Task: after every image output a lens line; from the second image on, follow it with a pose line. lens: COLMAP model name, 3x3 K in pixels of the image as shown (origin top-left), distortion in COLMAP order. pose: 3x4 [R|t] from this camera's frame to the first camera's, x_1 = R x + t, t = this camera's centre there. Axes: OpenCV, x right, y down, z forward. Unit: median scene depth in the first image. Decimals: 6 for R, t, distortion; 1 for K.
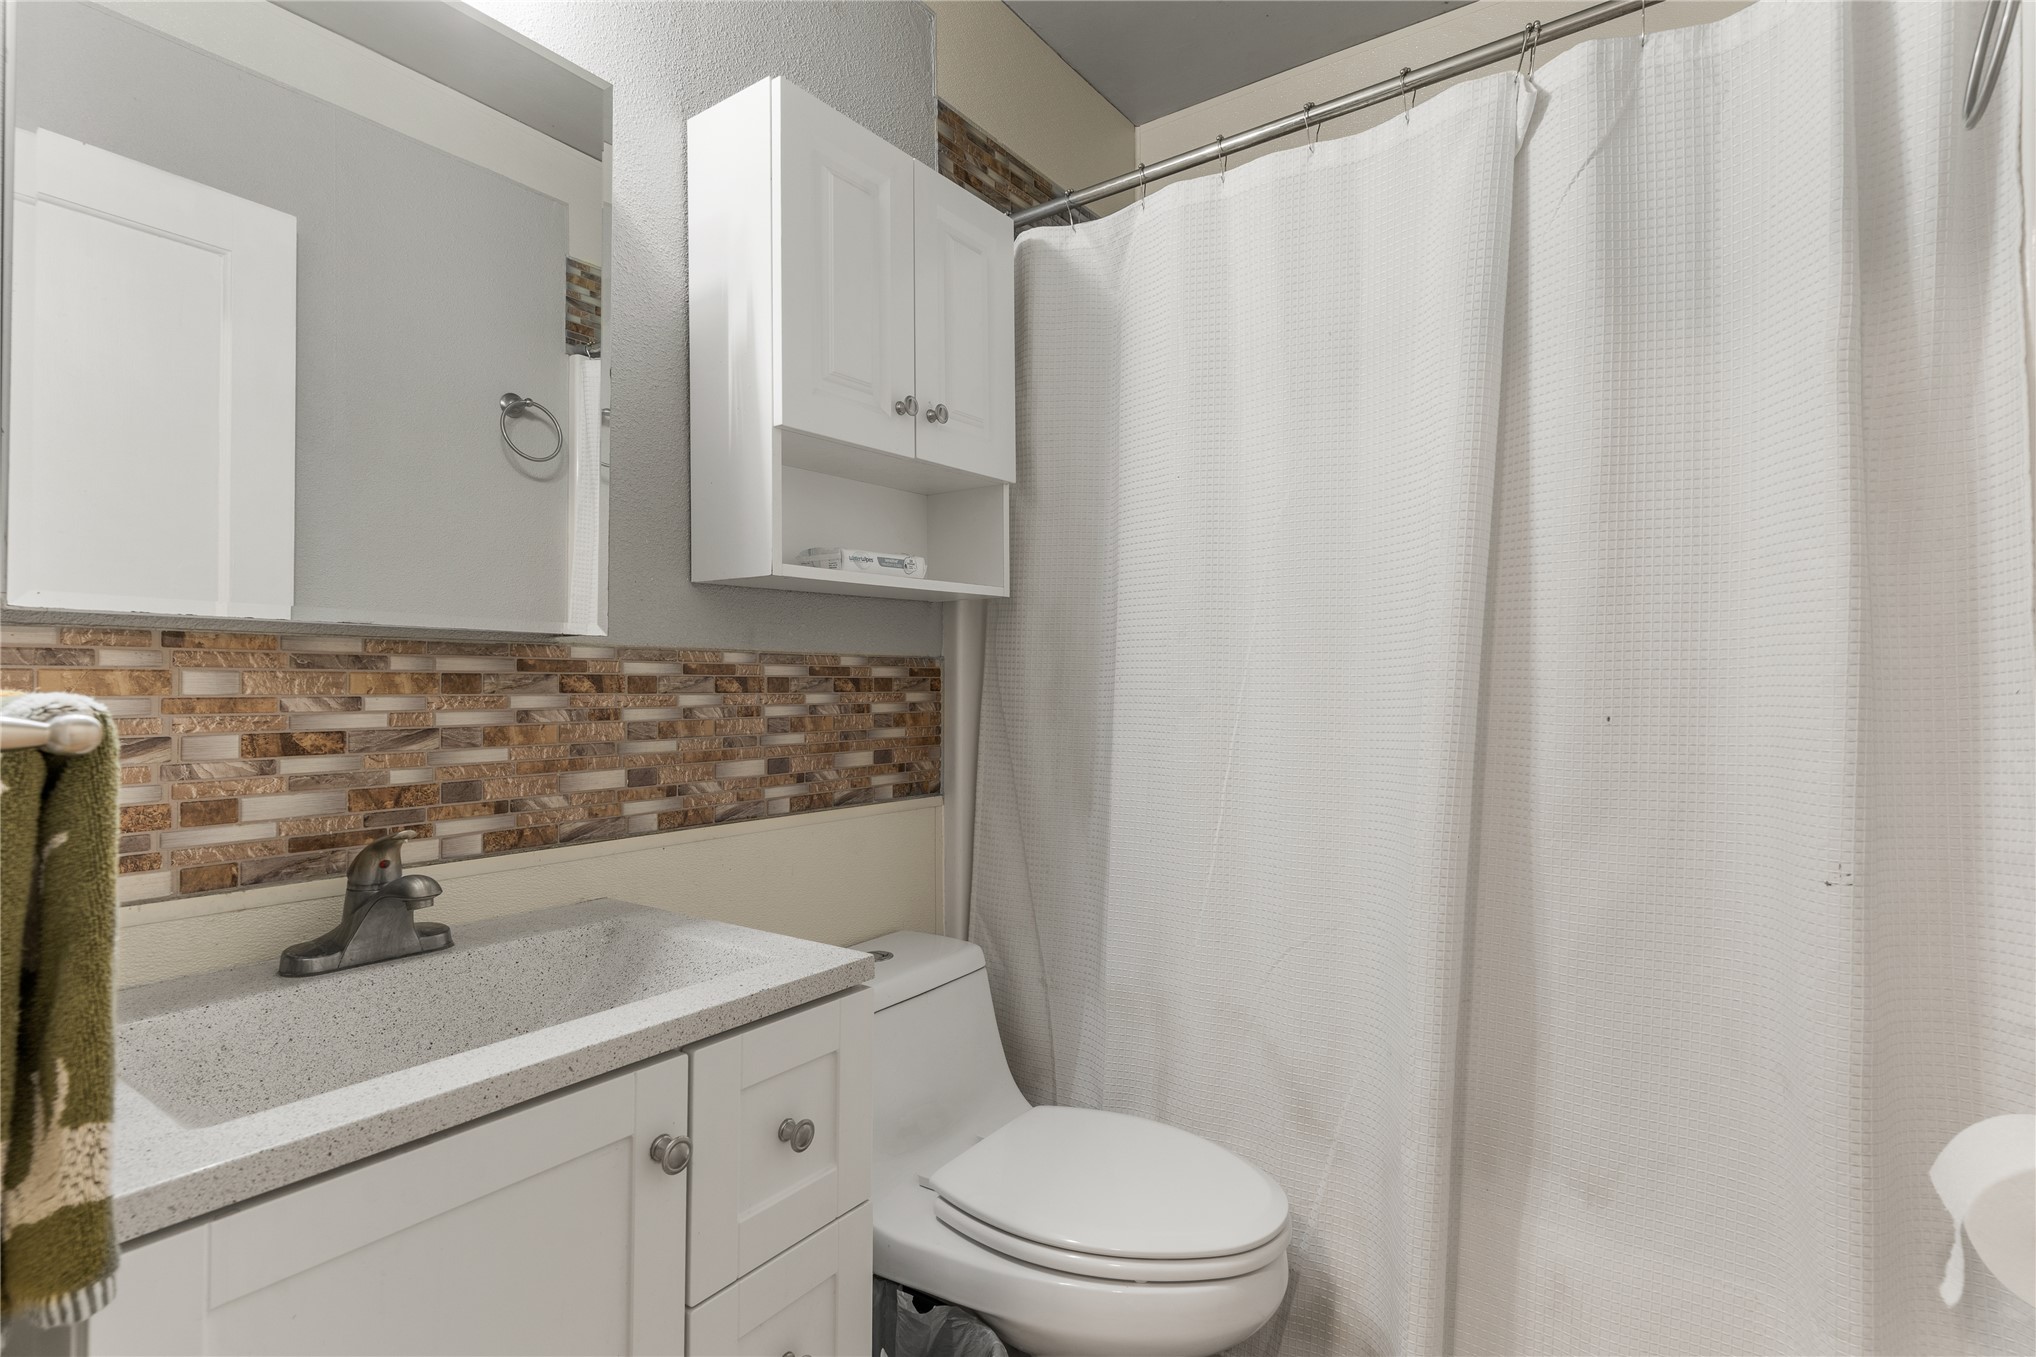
lens RADIAL K [[971.4, 0, 1018.1], [0, 971.4, 670.9], [0, 0, 1]] dist [-0.000034, 0.000895]
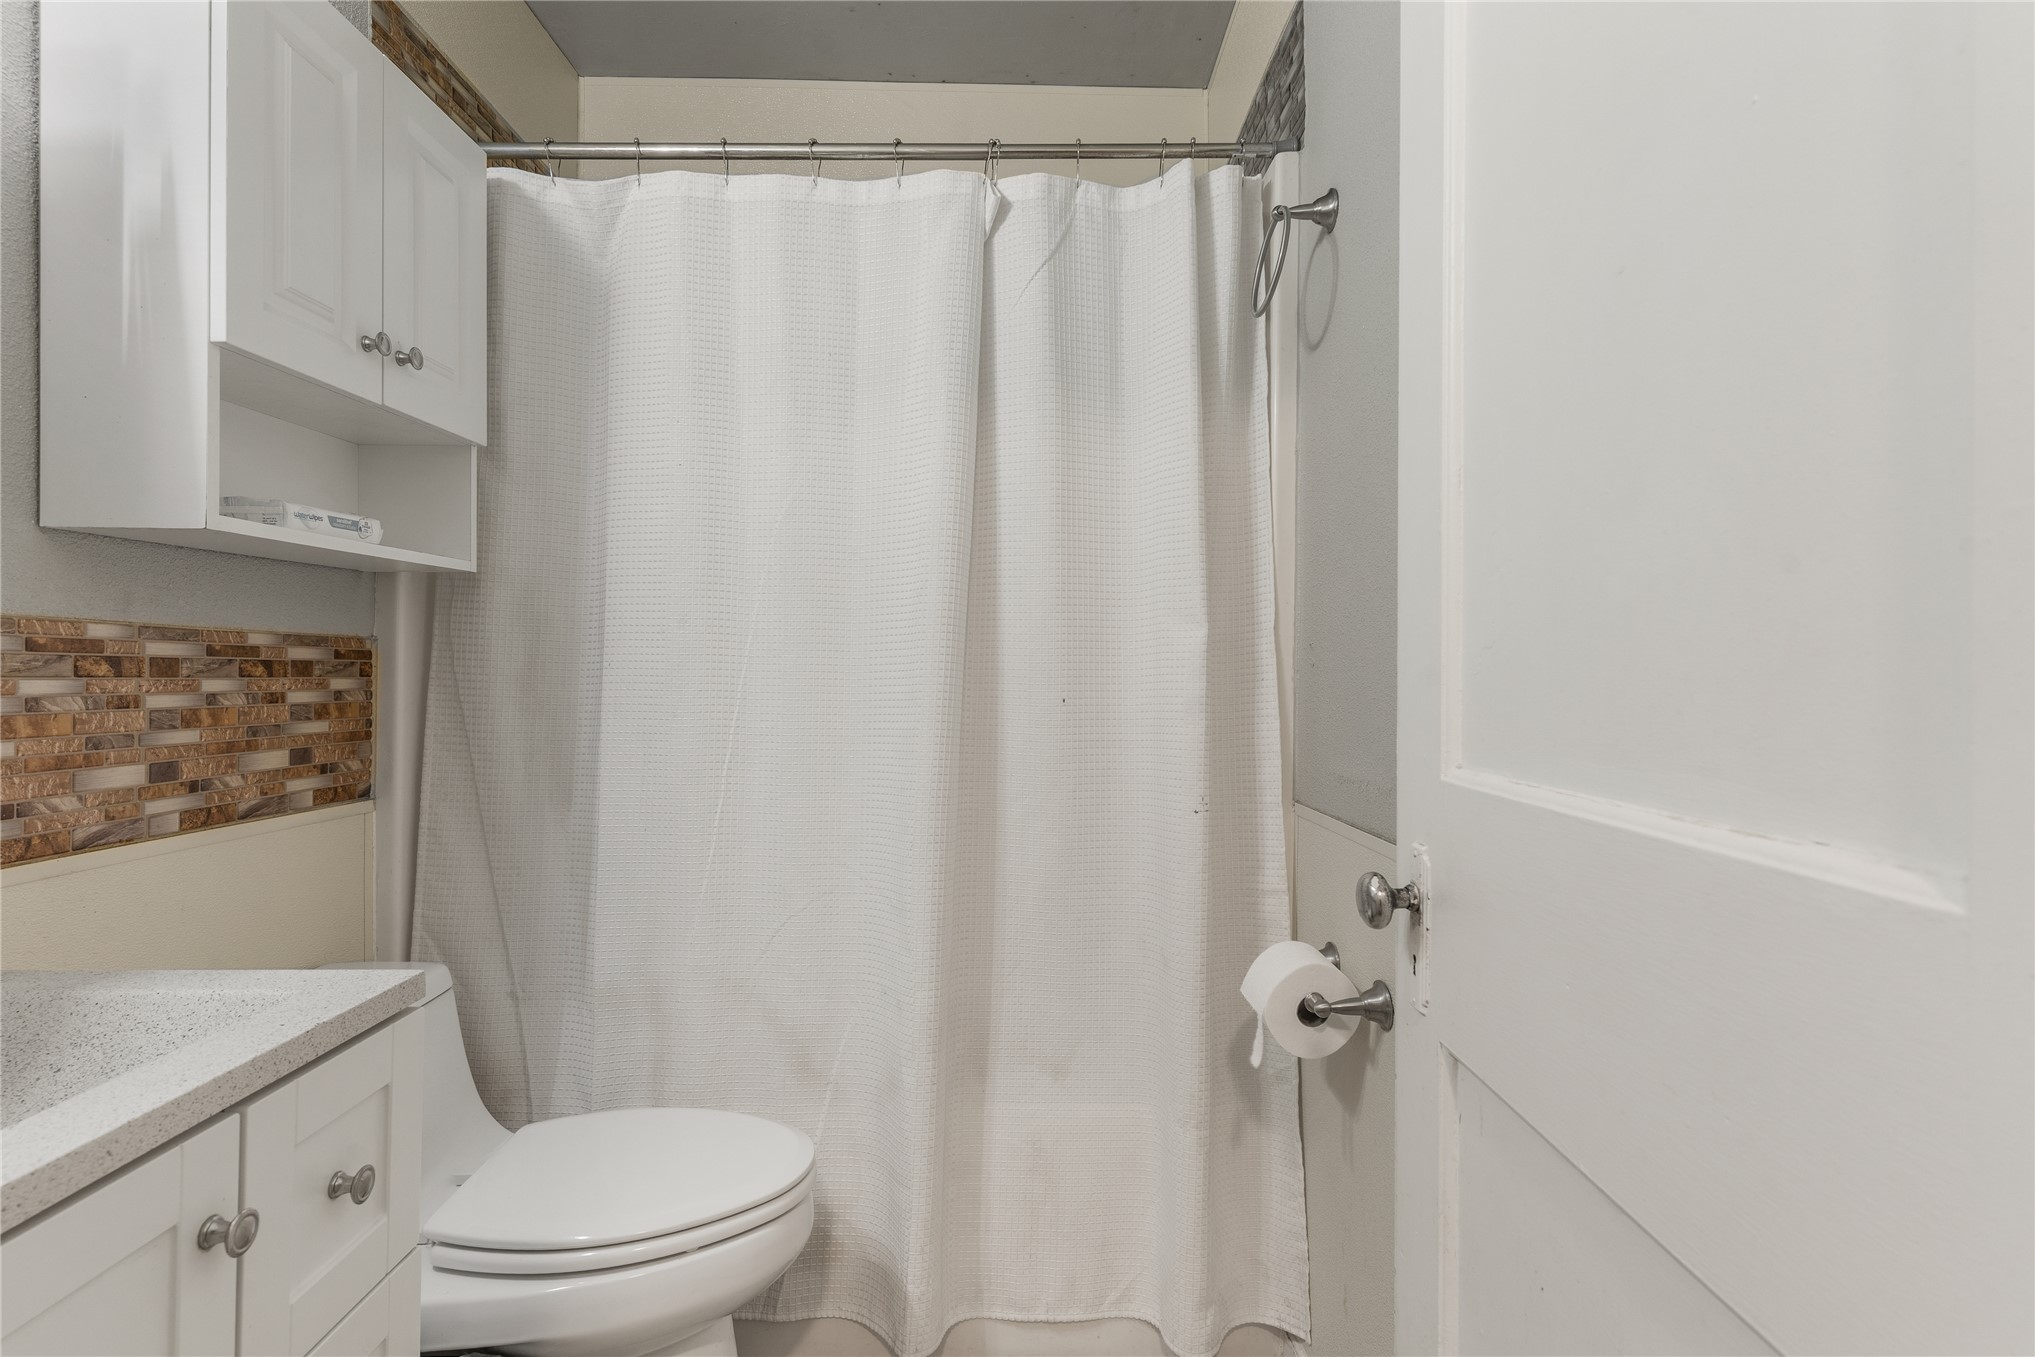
lens RADIAL K [[980.6, 0, 1016.3], [0, 980.6, 659.2], [0, 0, 1]] dist [-0.000273, 0.000452]
pose [[0.812320, 0.014975, 0.583020, -0.147284], [-0.014300, 0.999881, -0.005757, 0.002521], [-0.583037, -0.003661, 0.812438, -0.029459]]
